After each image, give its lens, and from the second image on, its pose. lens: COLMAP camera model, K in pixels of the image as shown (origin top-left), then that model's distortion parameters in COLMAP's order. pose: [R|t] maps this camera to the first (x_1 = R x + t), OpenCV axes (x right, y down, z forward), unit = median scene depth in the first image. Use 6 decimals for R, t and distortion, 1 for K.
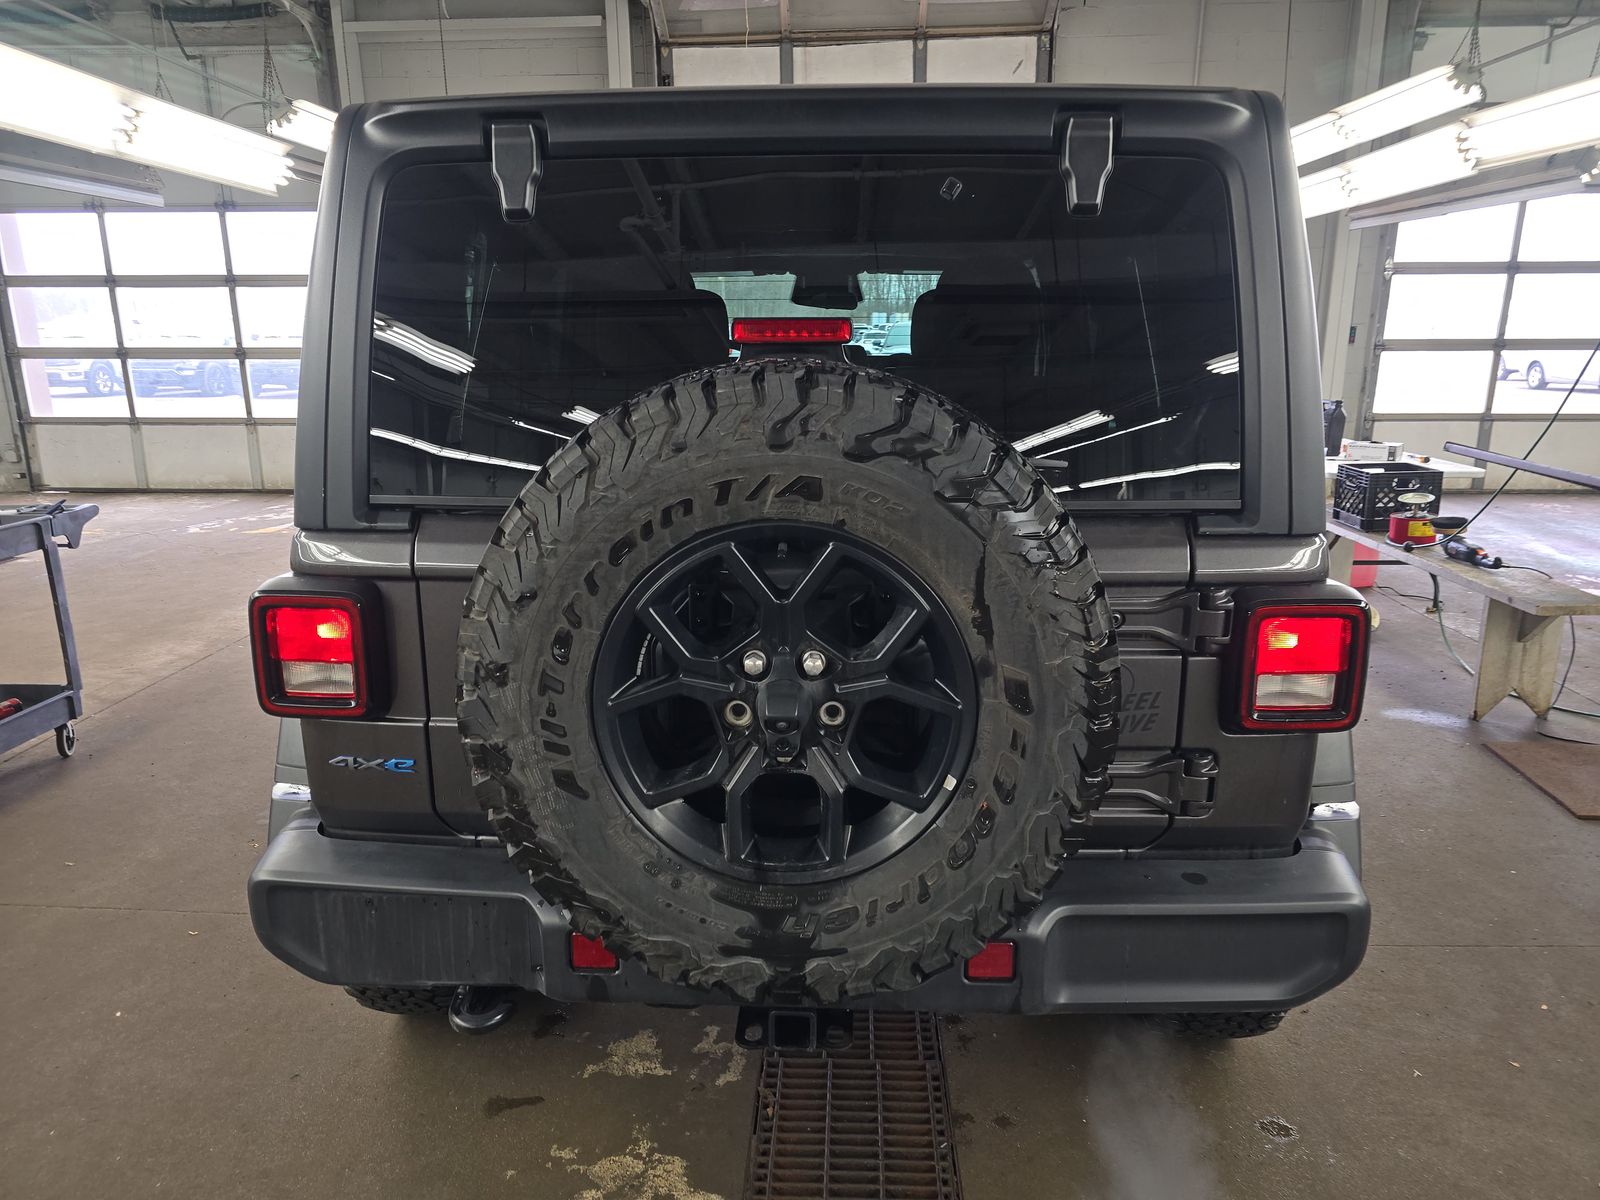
lens RADIAL K [[1090.5, 0, 800.0], [0, 1090.5, 600.0], [0, 0, 1]] dist [0.022146, -0.002003]
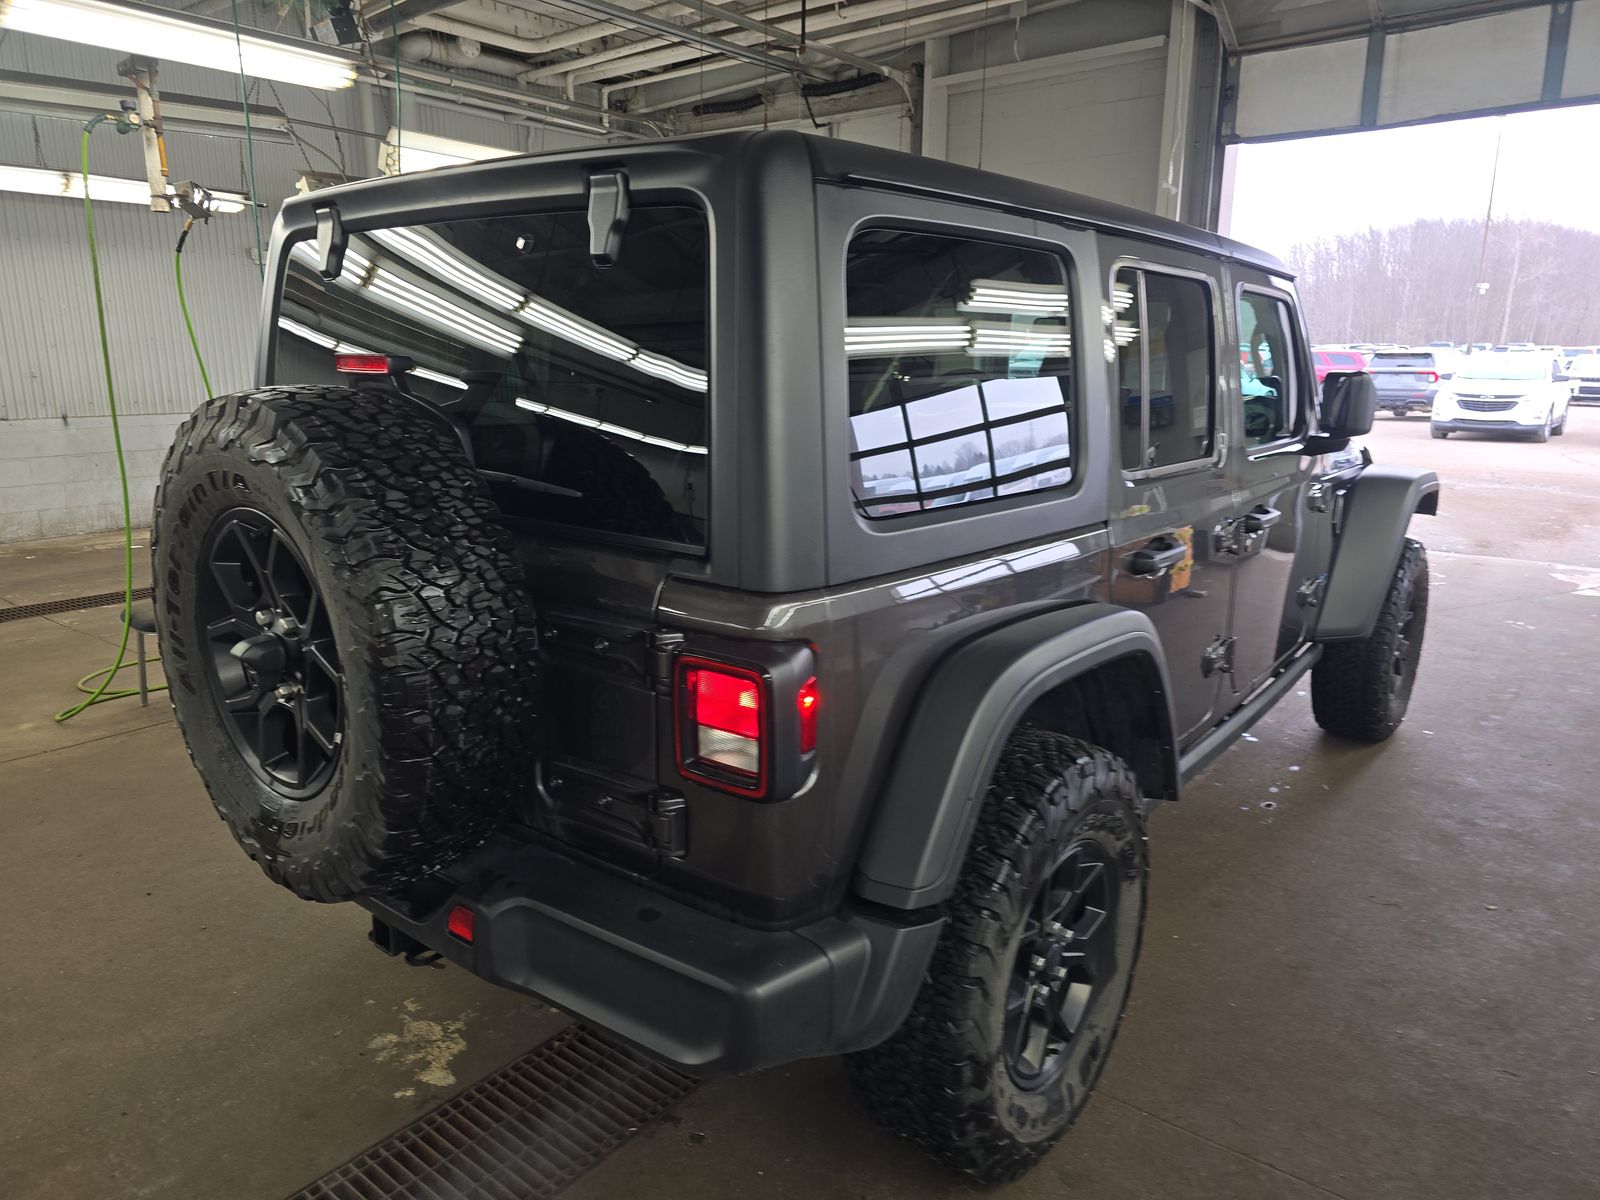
lens RADIAL K [[1080.5, 0, 771.4], [0, 1080.5, 603.9], [0, 0, 1]] dist [0.040924, -0.027606]
pose [[0.800826, 0.150318, -0.579726, 0.175903], [-0.158832, 0.986634, 0.036416, -0.014786], [0.577452, 0.062916, 0.813997, 0.042250]]
